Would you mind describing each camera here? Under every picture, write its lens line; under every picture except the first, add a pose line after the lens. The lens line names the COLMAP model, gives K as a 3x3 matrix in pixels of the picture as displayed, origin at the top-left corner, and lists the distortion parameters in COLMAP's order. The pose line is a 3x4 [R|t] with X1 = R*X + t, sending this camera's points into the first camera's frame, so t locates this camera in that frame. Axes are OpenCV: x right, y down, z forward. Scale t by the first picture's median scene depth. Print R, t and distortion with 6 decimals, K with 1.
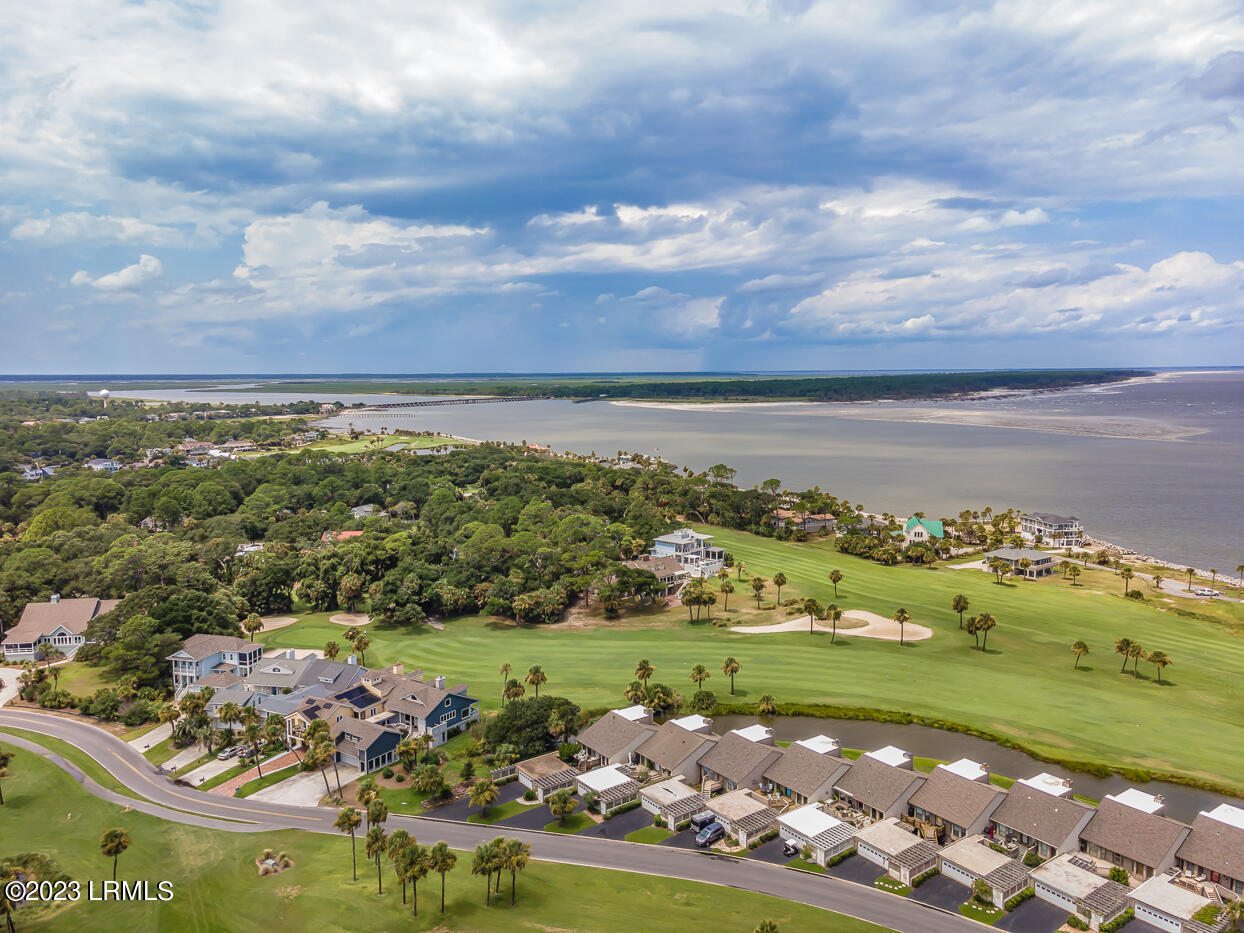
lens RADIAL K [[886.8, 0, 641.0], [0, 886.8, 465.2], [0, 0, 1]] dist [0.036583, 0.002327]
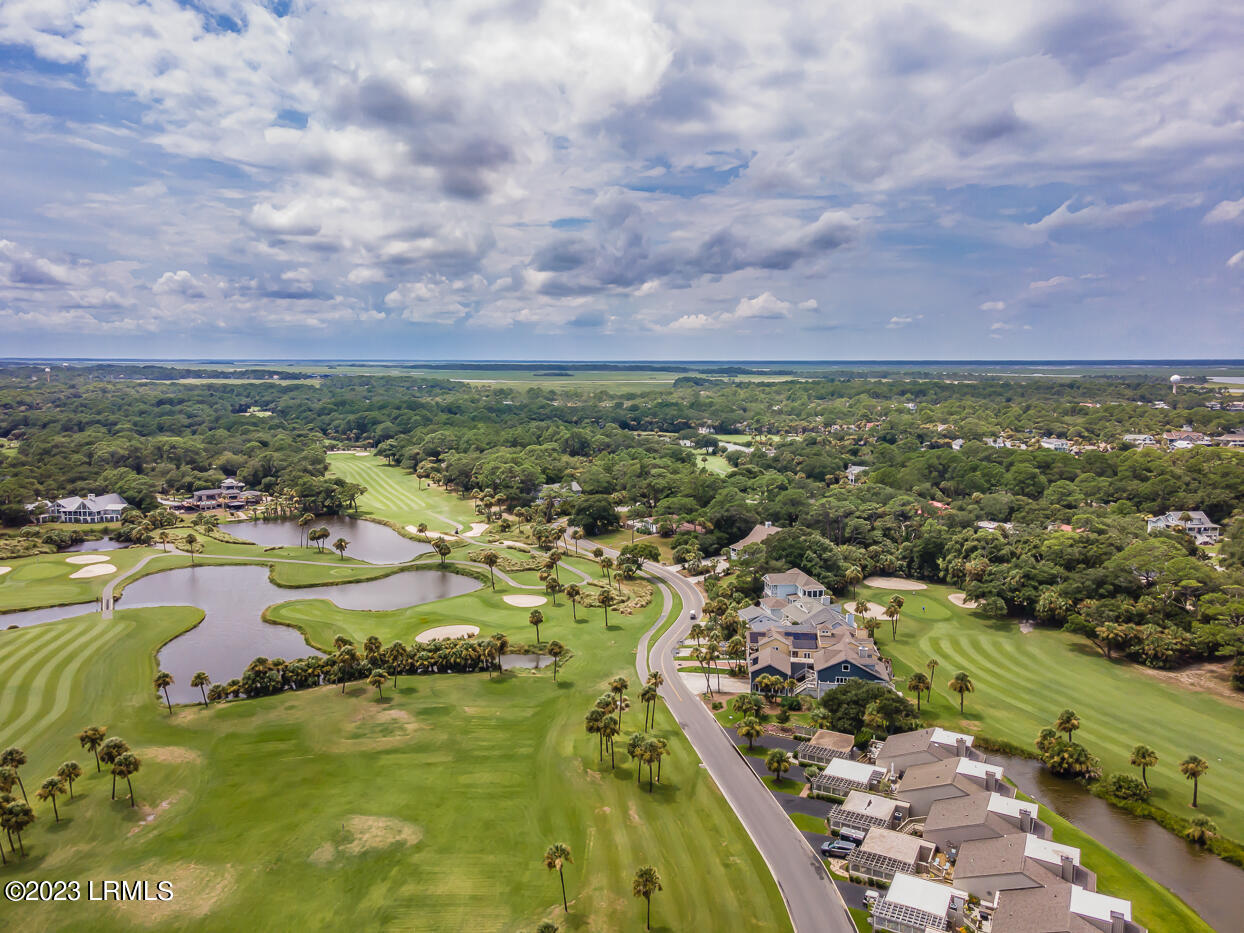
lens RADIAL K [[920.2, 0, 622.0], [0, 920.2, 466.5], [0, 0, 1]] dist [0.043719, 0.001511]
pose [[0.421919, 0.114473, -0.899378, 0.323441], [-0.104173, 0.991548, 0.077335, -0.013870], [0.900629, 0.061062, 0.430278, 0.140912]]
